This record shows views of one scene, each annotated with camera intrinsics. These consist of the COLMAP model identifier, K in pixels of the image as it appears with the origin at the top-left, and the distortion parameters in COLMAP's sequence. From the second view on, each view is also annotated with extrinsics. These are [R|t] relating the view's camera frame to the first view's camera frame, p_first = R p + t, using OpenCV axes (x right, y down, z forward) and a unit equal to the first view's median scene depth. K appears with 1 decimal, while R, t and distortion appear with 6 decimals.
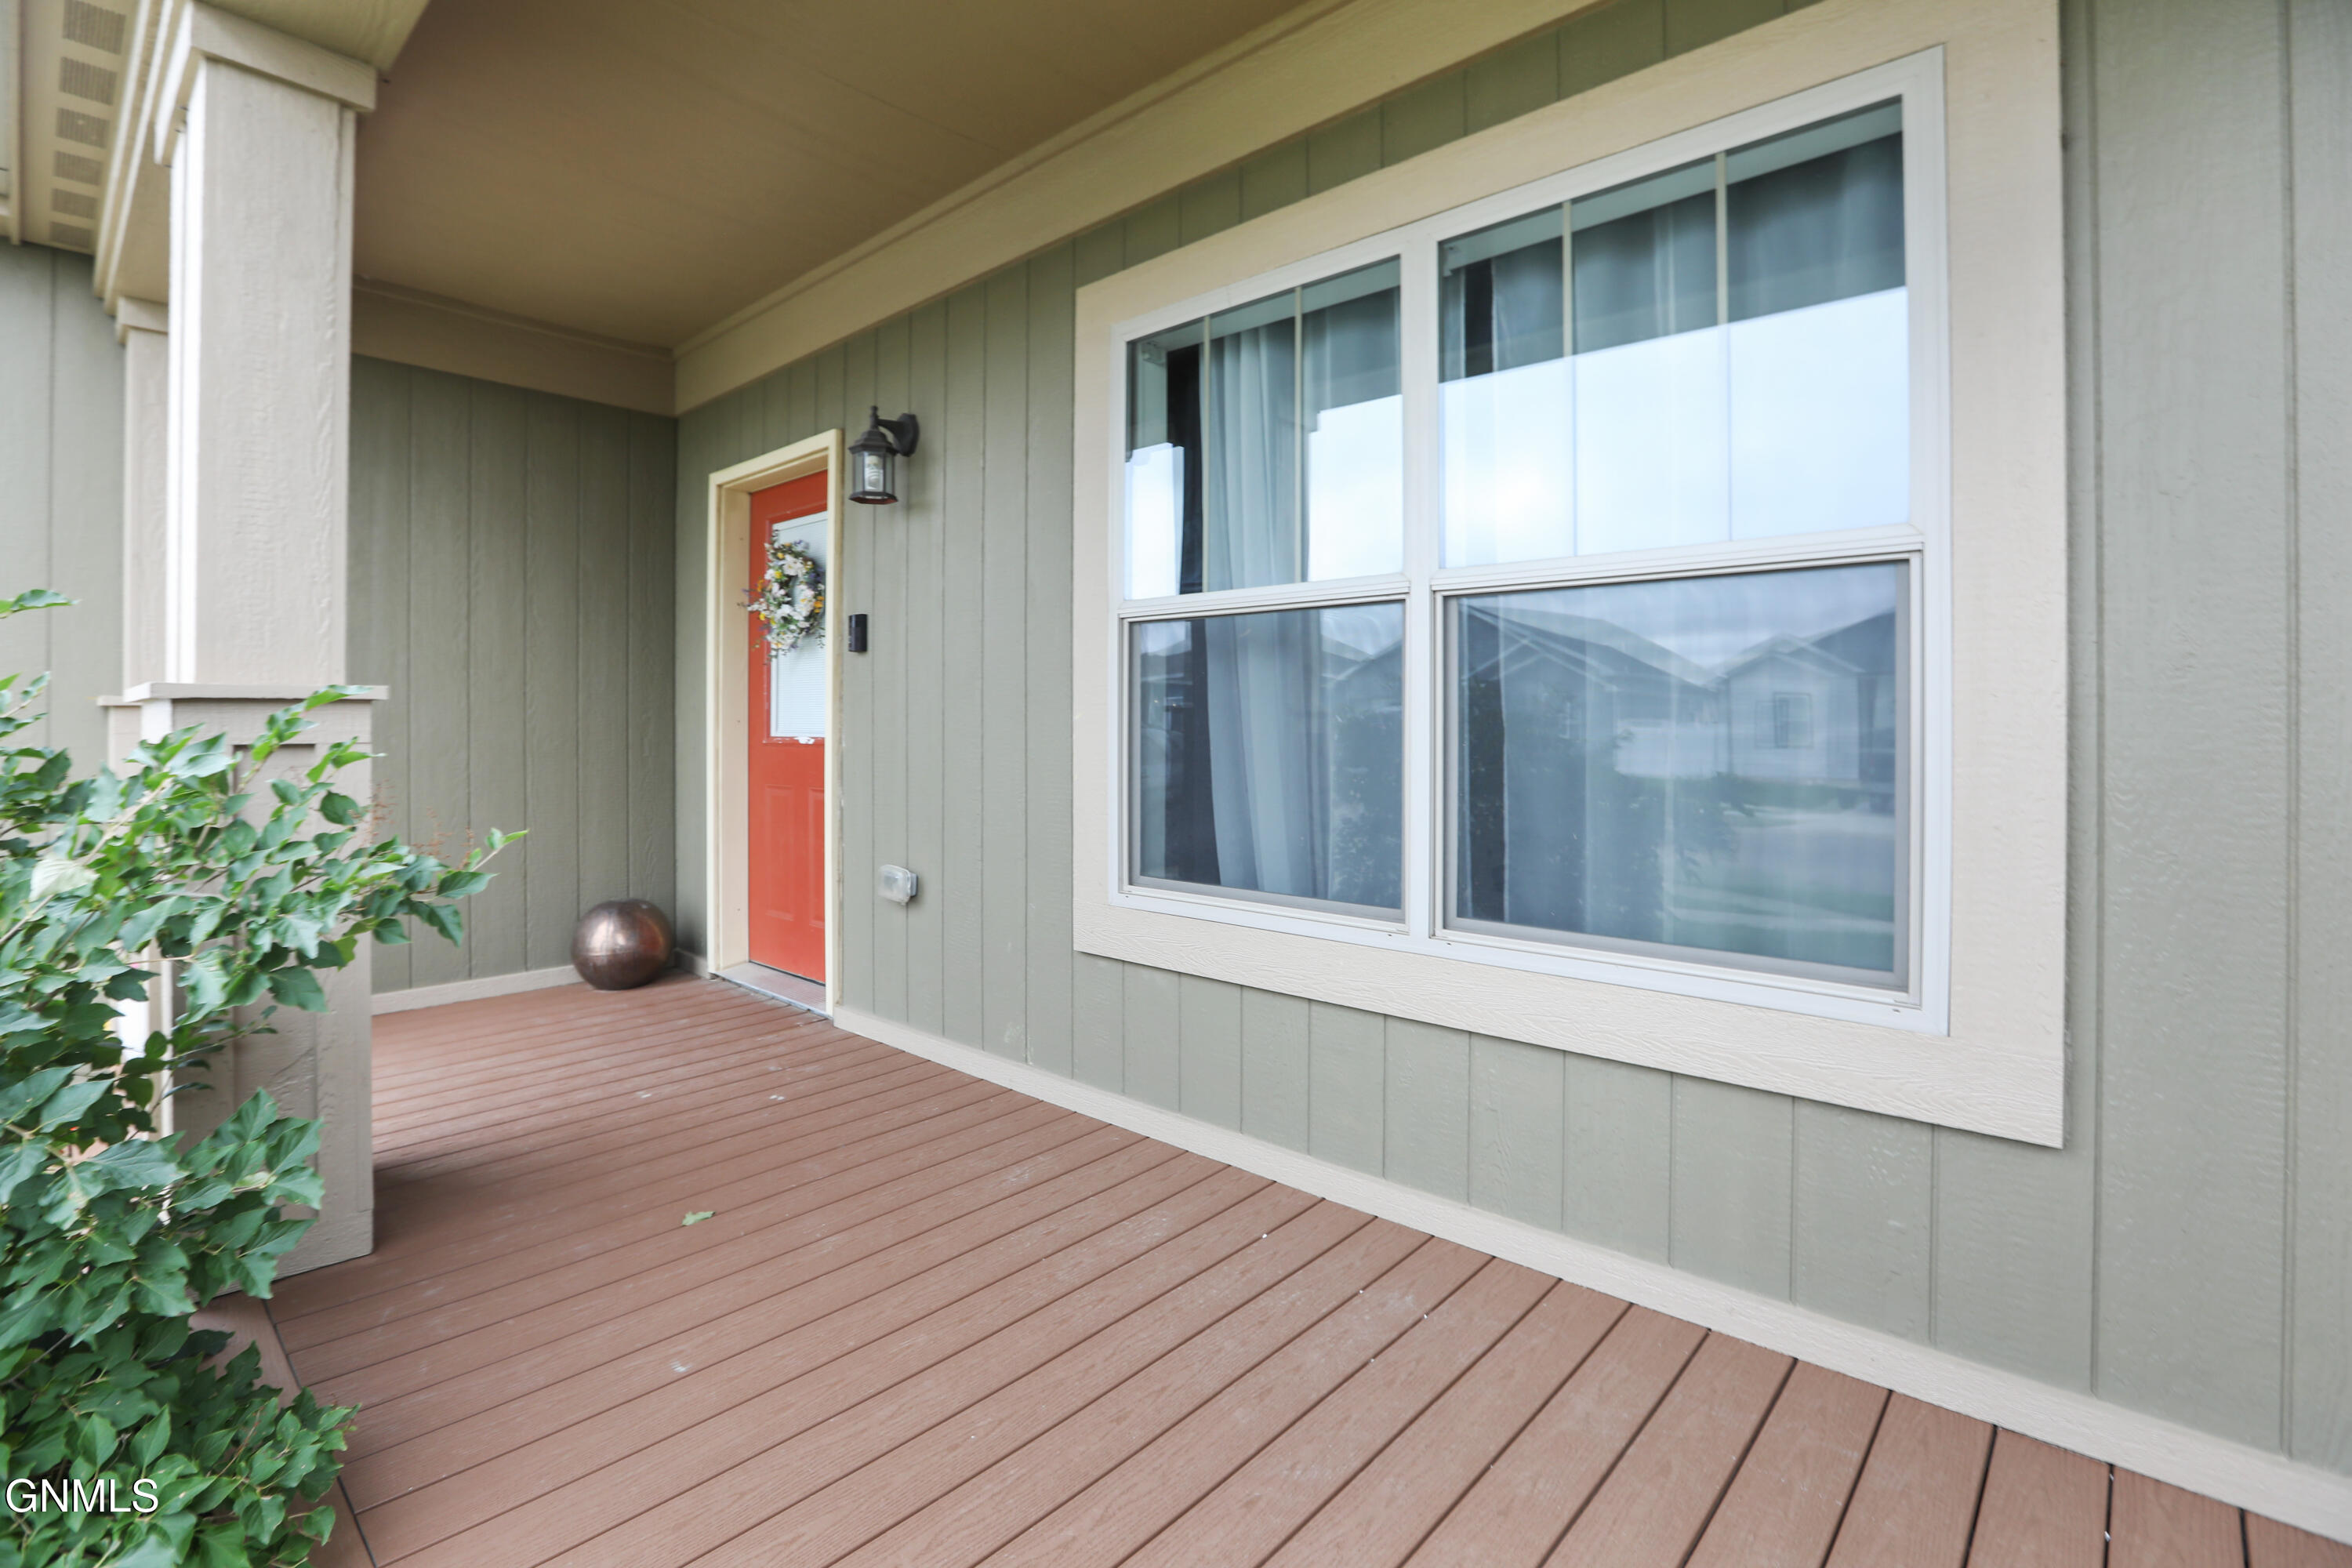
lens RADIAL K [[1080.5, 0, 1174.5], [0, 1080.5, 714.5], [0, 0, 1]] dist [-0.000411, -0.000024]
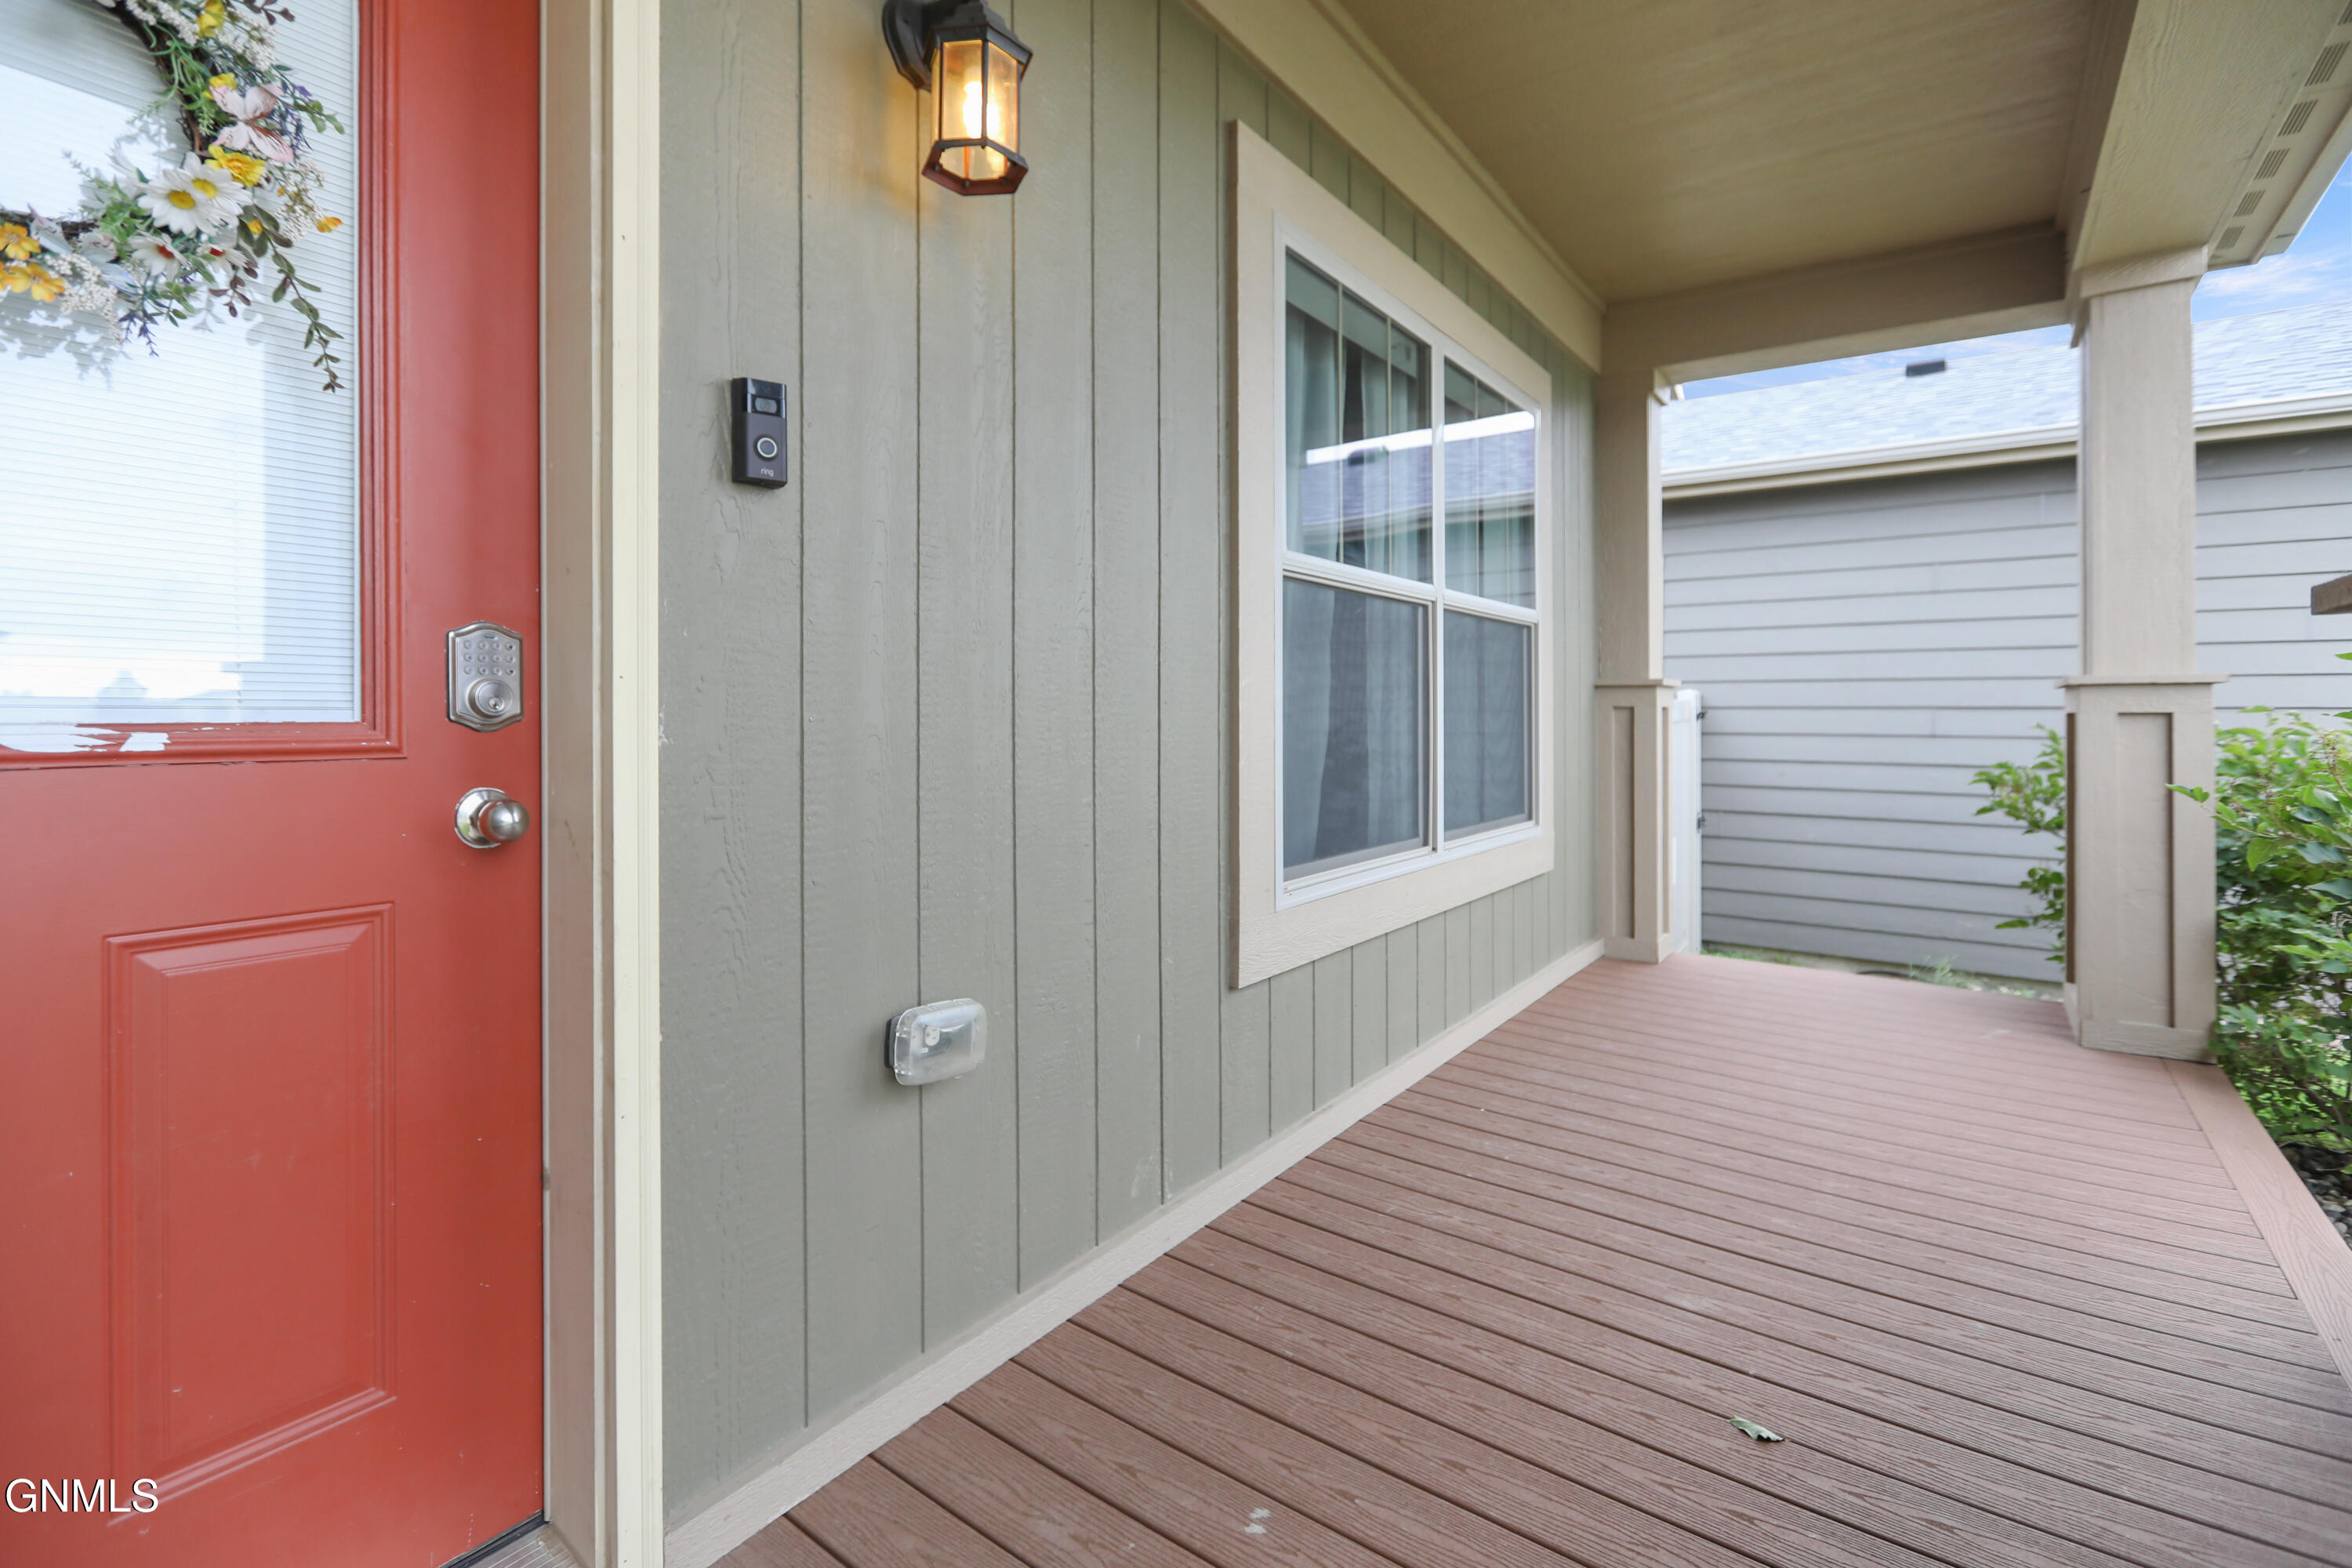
lens RADIAL K [[1080.5, 0, 1174.5], [0, 1080.5, 714.5], [0, 0, 1]] dist [-0.000411, -0.000024]
pose [[-0.082103, -0.004106, 0.996615, -0.894606], [-0.003410, 0.999987, 0.003839, 0.023940], [-0.996618, -0.003084, -0.082116, 1.176520]]
